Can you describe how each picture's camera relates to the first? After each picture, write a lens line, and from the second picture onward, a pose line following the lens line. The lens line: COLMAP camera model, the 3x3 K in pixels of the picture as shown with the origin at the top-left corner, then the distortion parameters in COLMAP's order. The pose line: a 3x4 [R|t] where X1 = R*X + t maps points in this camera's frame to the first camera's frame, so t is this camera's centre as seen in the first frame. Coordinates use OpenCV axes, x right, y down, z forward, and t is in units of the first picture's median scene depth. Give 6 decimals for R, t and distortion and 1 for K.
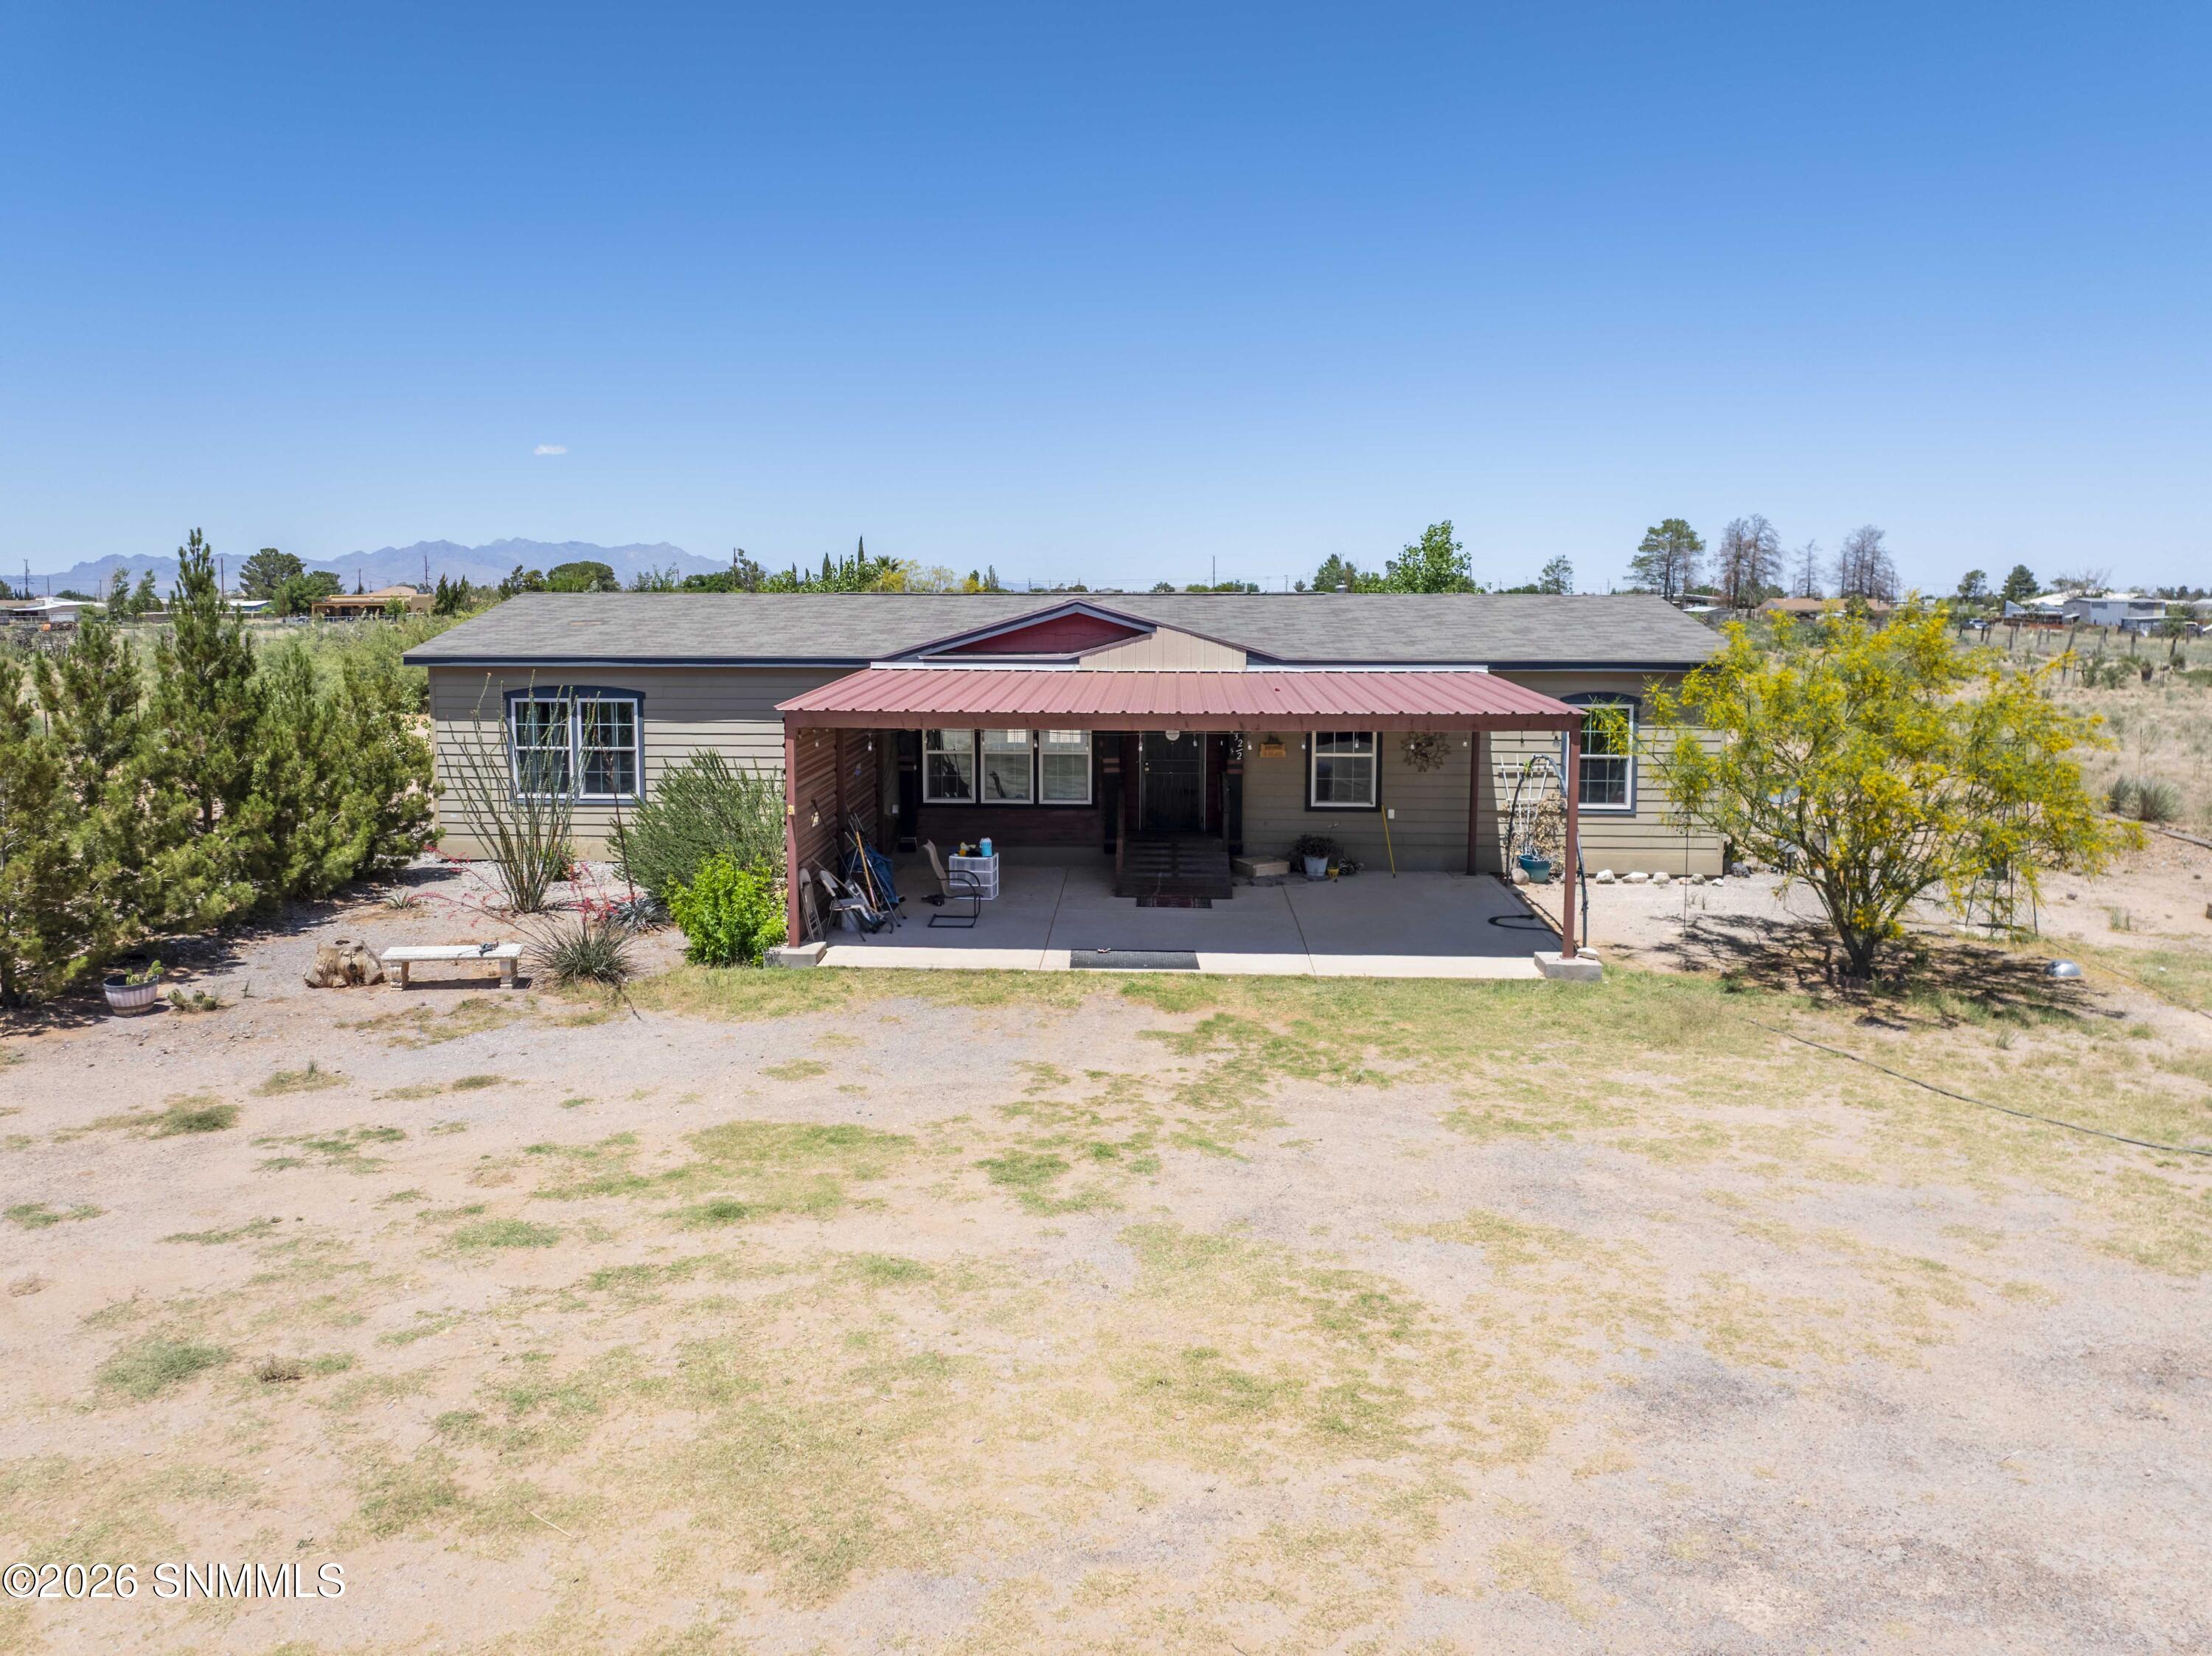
lens RADIAL K [[1528.1, 0, 1102.5], [0, 1528.1, 816.9], [0, 0, 1]] dist [-0.023360, -0.004543]
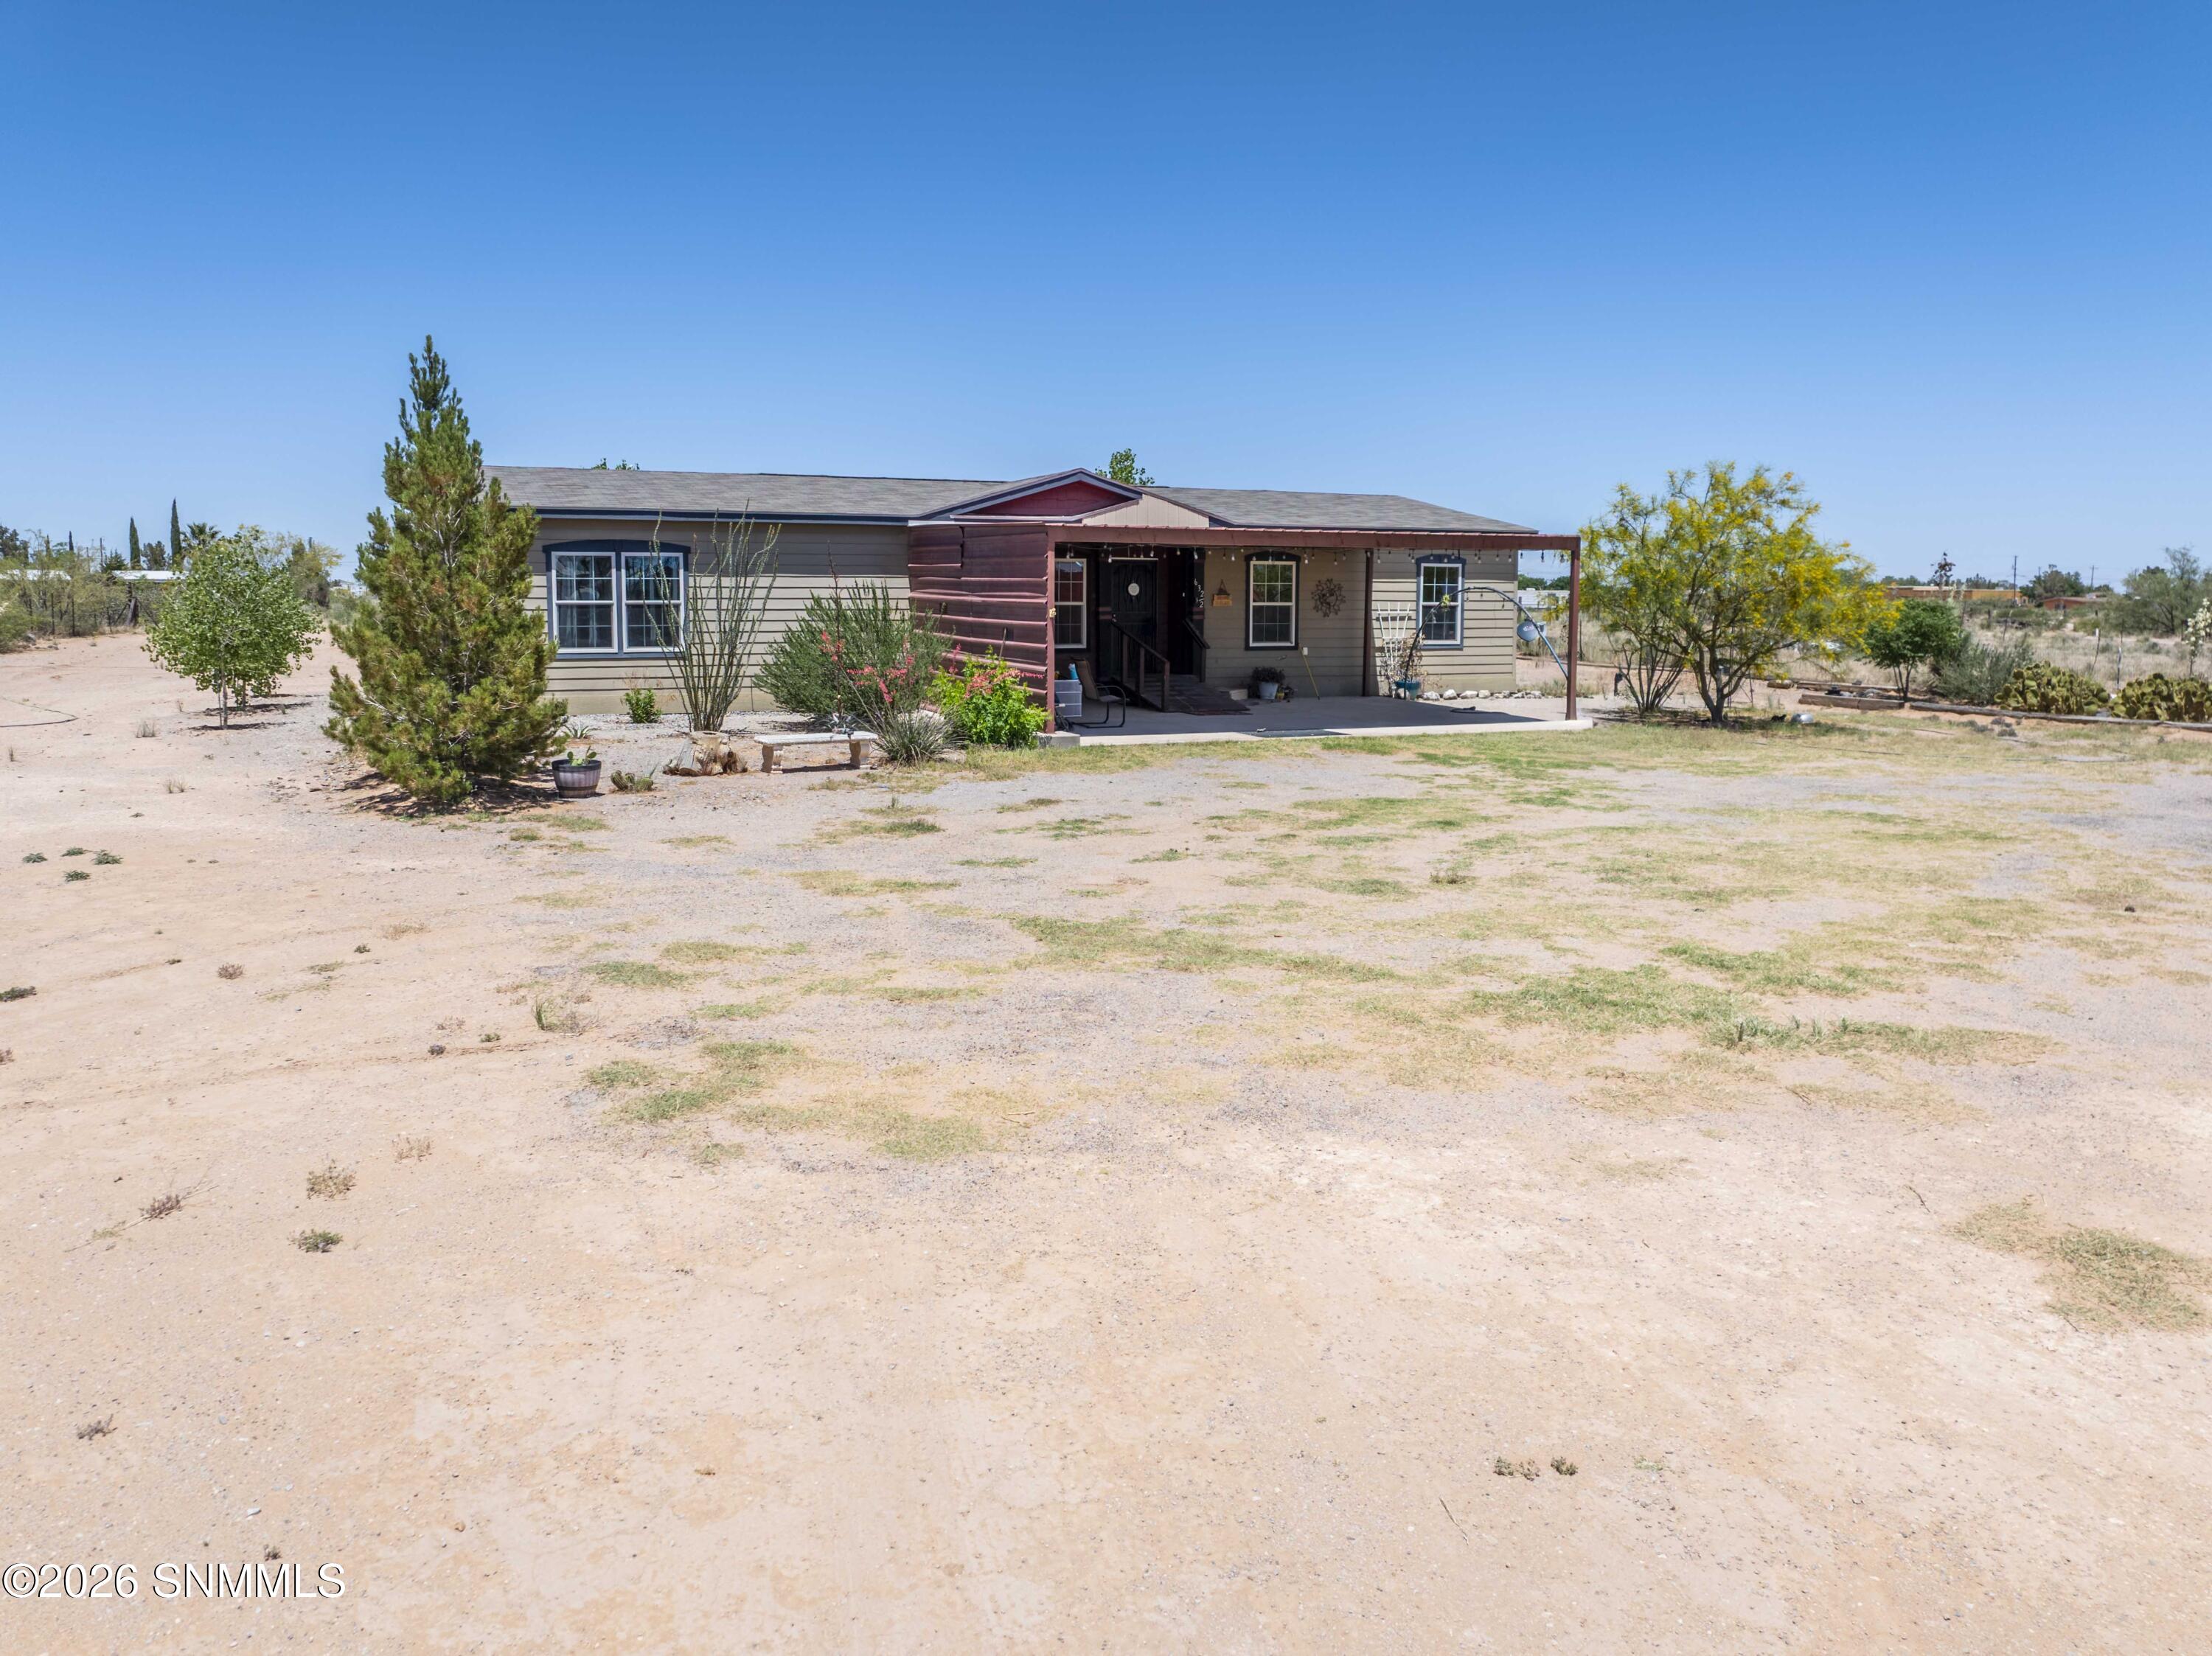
lens RADIAL K [[1528.1, 0, 1043.7], [0, 1528.1, 794.5], [0, 0, 1]] dist [-0.023360, -0.004543]
pose [[0.899191, -0.055557, 0.434015, -0.550488], [0.061713, 0.998094, -0.000092, 0.101716], [-0.433182, 0.026867, 0.900906, -0.027253]]
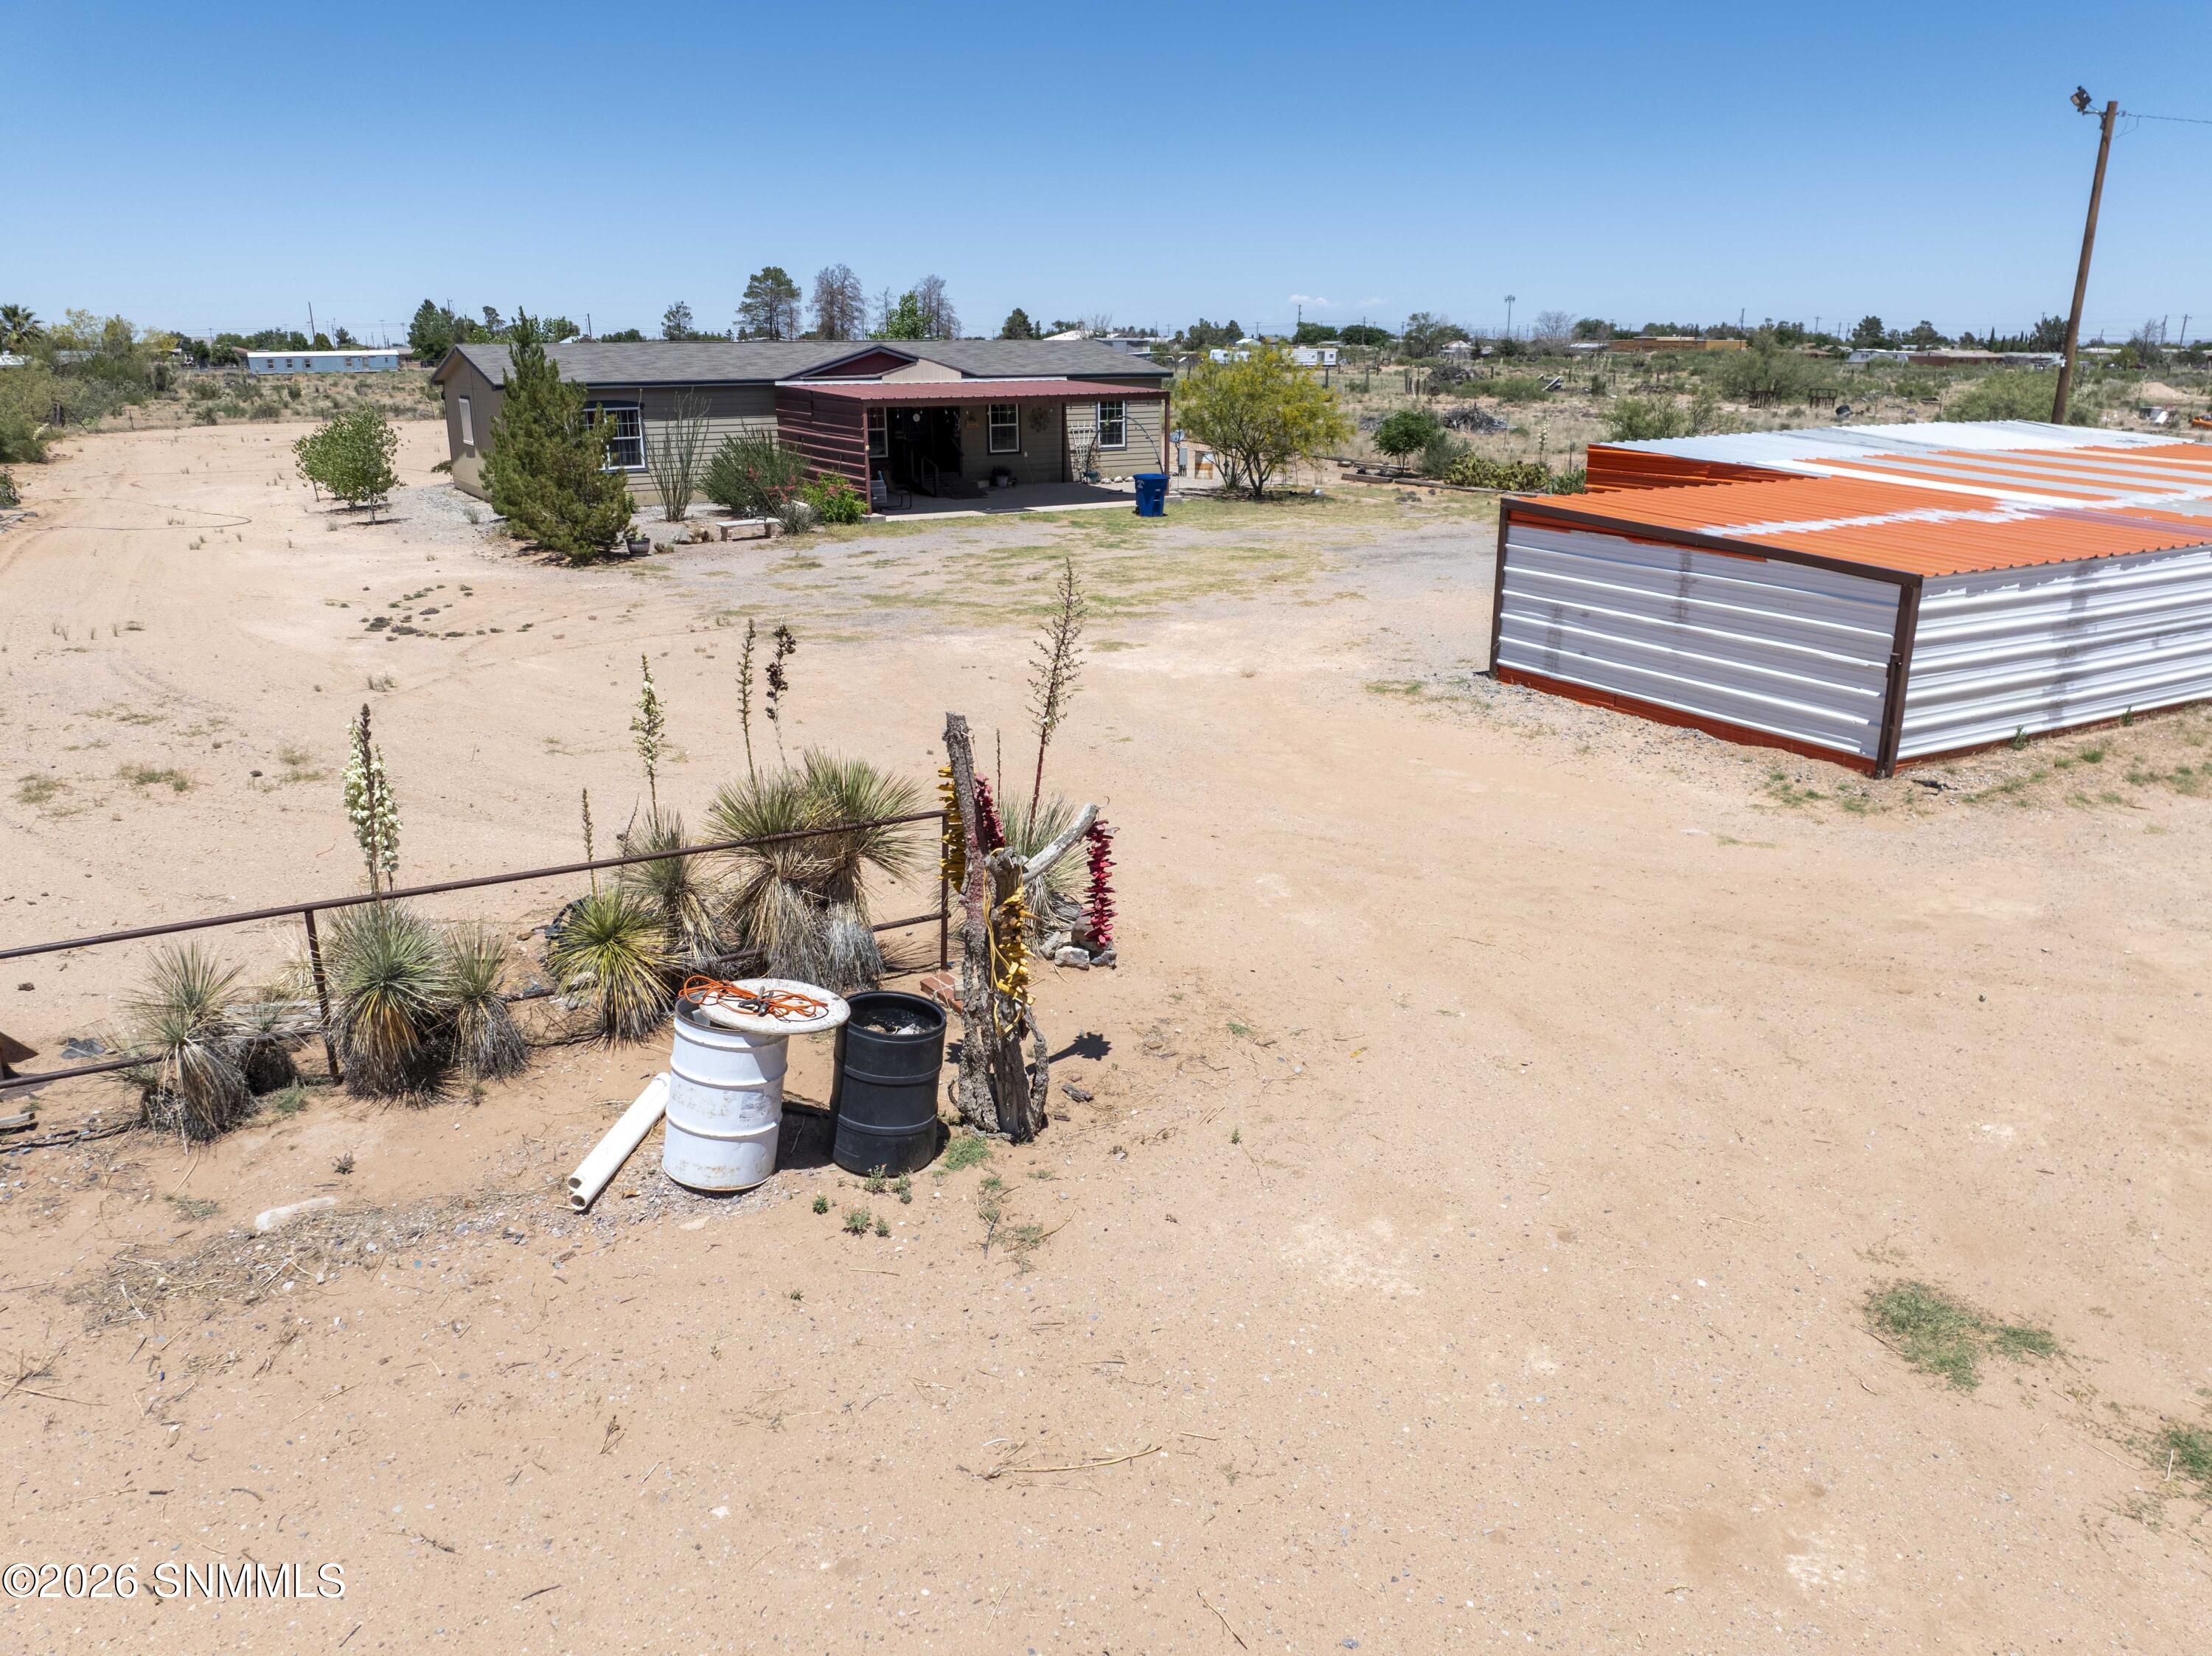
lens RADIAL K [[1528.1, 0, 1092.4], [0, 1528.1, 838.0], [0, 0, 1]] dist [-0.023360, -0.004543]
pose [[0.822975, -0.181183, 0.538410, -0.907411], [0.086218, 0.976632, 0.196865, 0.103020], [-0.561497, -0.115594, 0.819365, -0.746153]]
